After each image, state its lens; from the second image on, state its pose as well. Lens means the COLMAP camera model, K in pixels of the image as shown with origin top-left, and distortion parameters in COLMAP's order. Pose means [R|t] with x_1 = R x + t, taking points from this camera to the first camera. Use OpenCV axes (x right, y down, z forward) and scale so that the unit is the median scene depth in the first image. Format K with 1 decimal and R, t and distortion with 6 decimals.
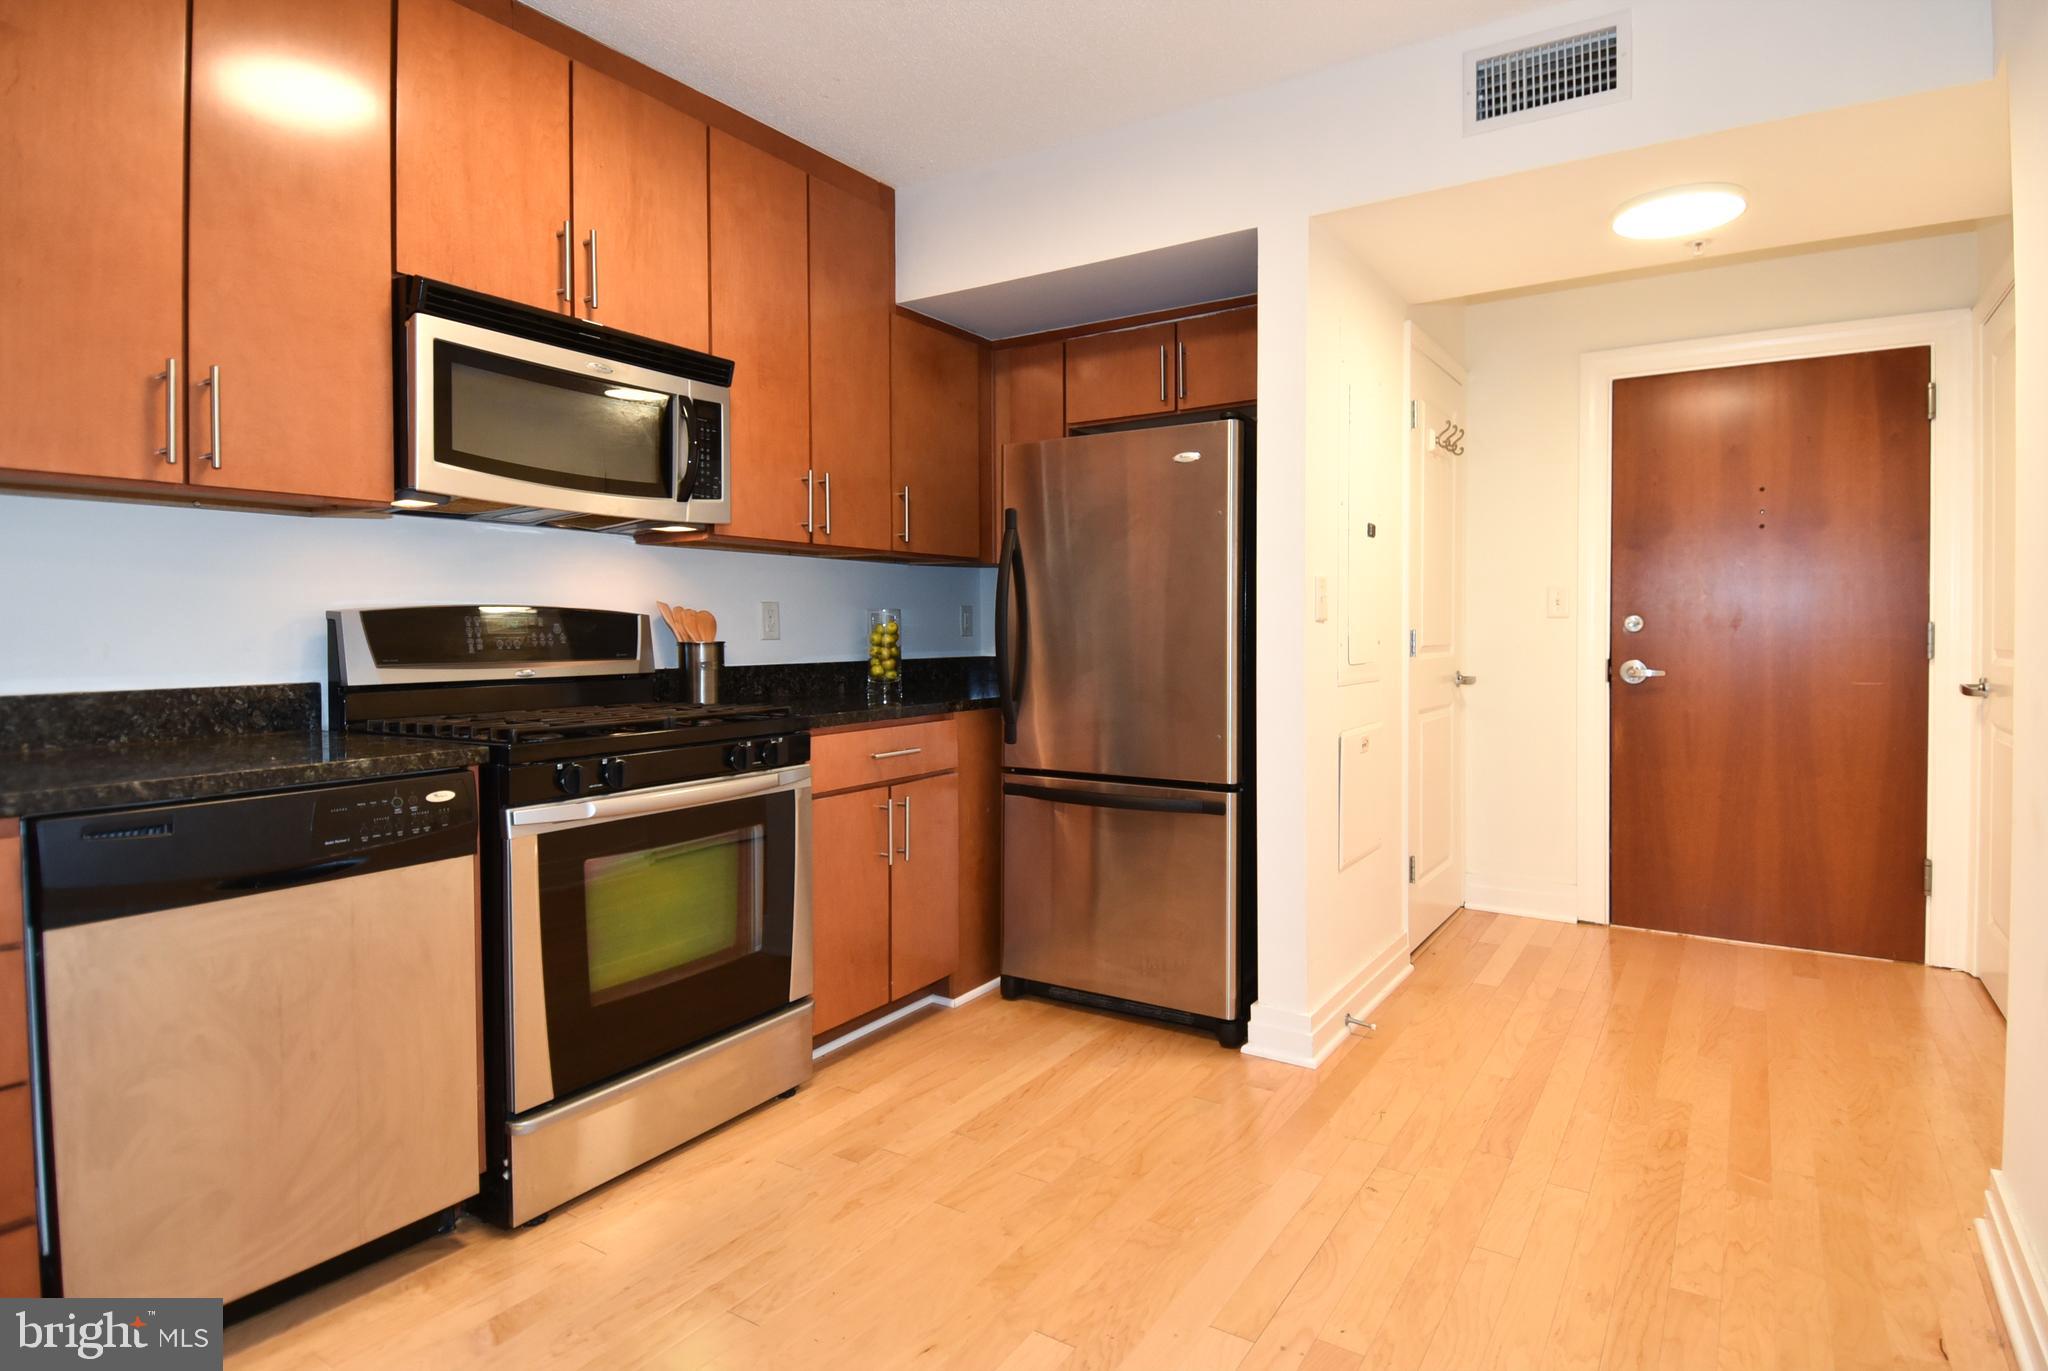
lens RADIAL K [[1065.9, 0, 1079.1], [0, 1065.9, 686.3], [0, 0, 1]] dist [0.059092, -0.059763]
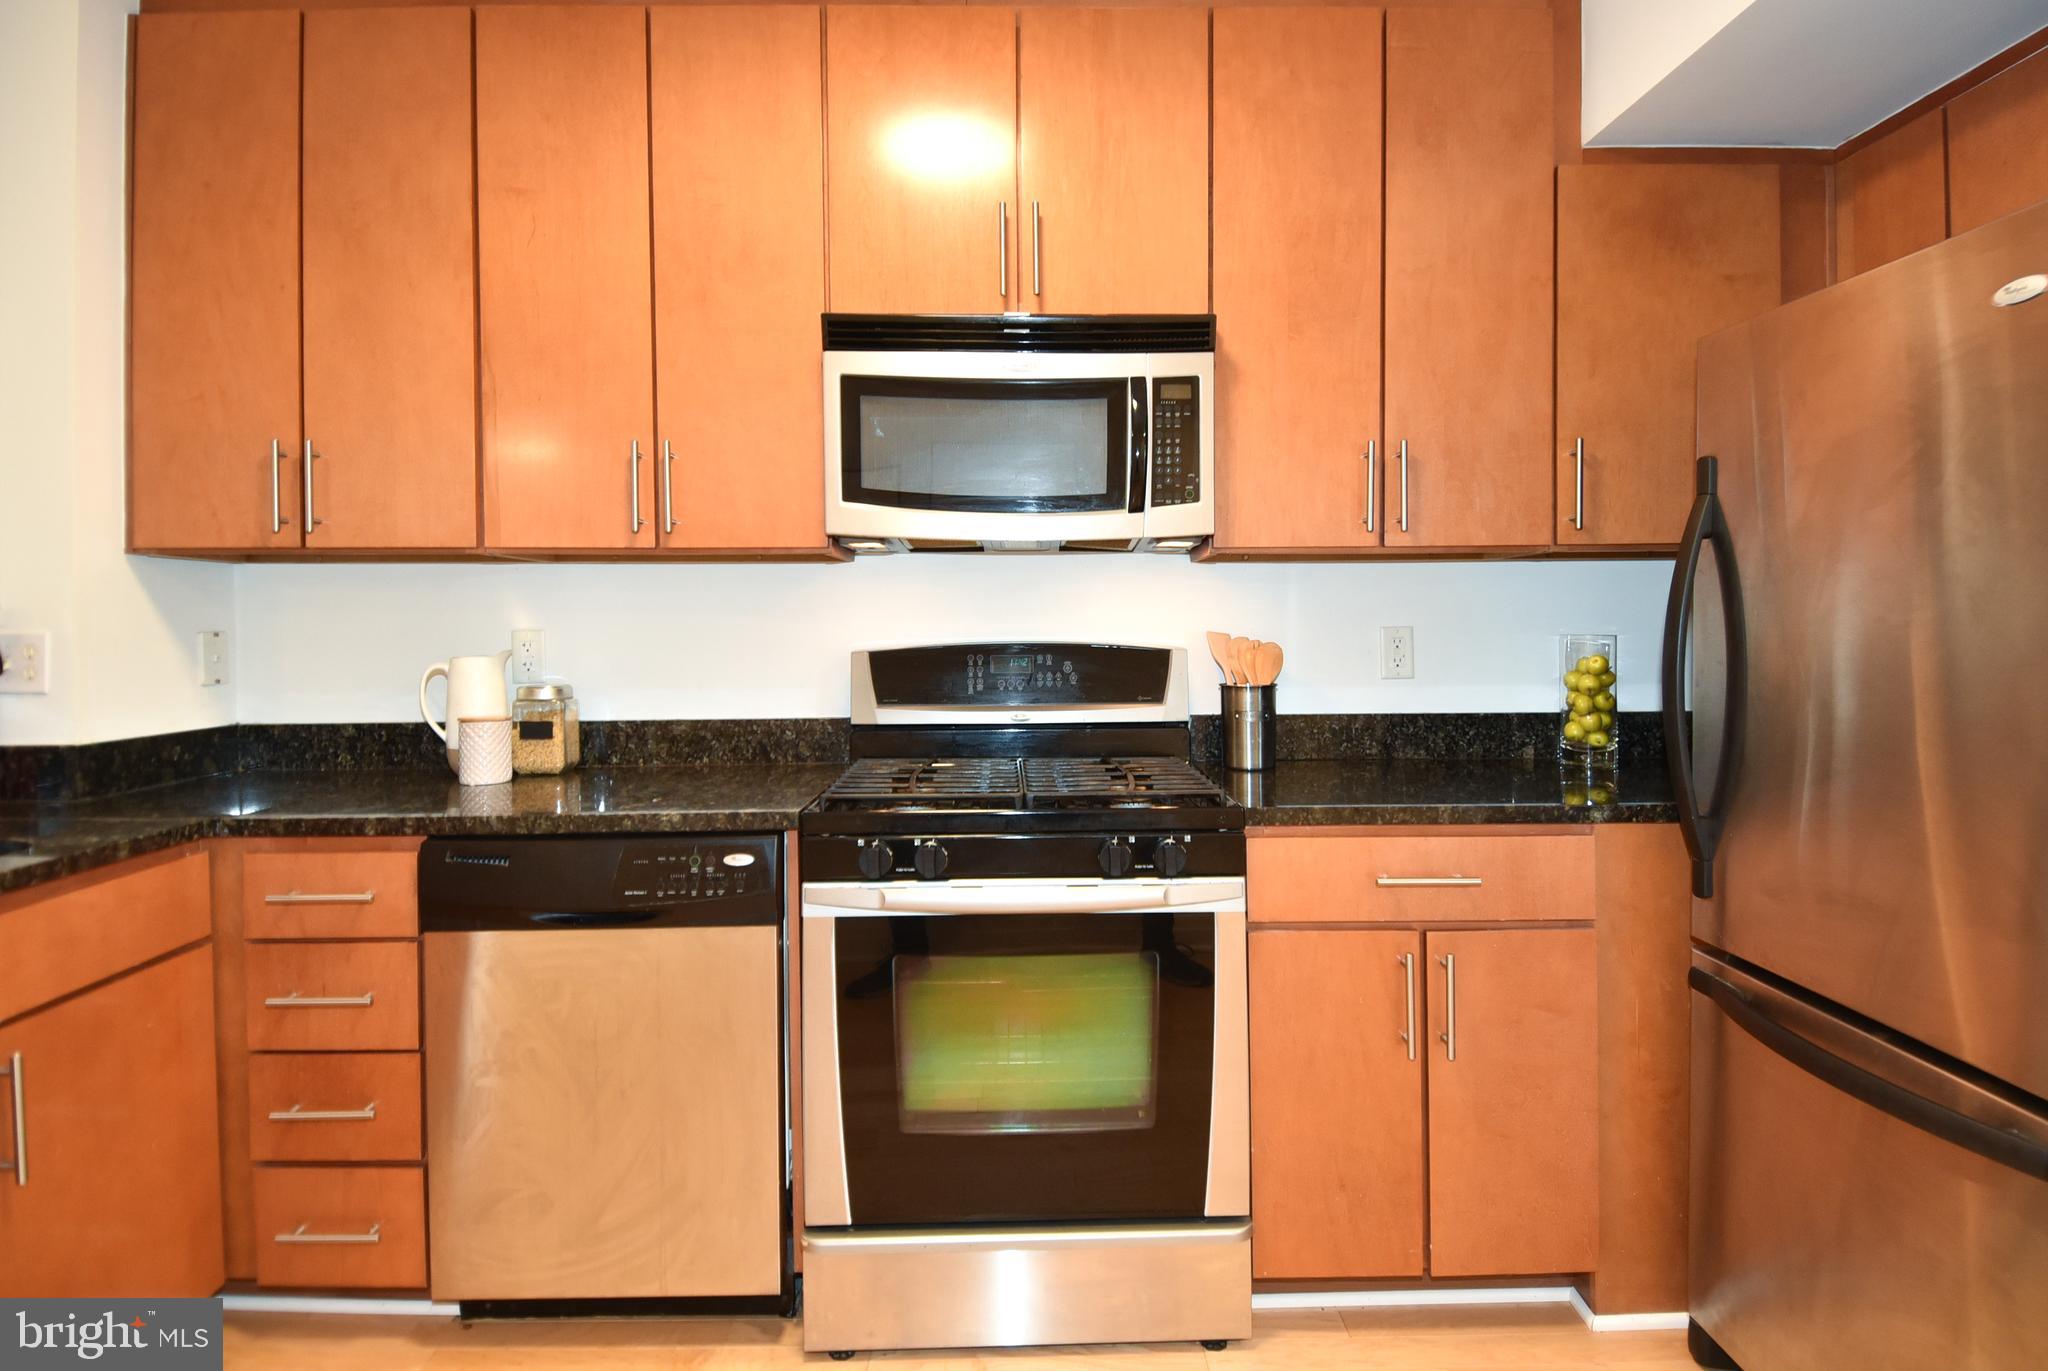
lens RADIAL K [[1108.6, 0, 1024.2], [0, 1108.6, 661.9], [0, 0, 1]] dist [0.063921, -0.068677]
pose [[0.538697, 0.028537, -0.842016, 0.279597], [-0.039278, 0.999190, 0.008734, -0.069251], [0.841584, 0.028368, 0.539381, 0.514928]]
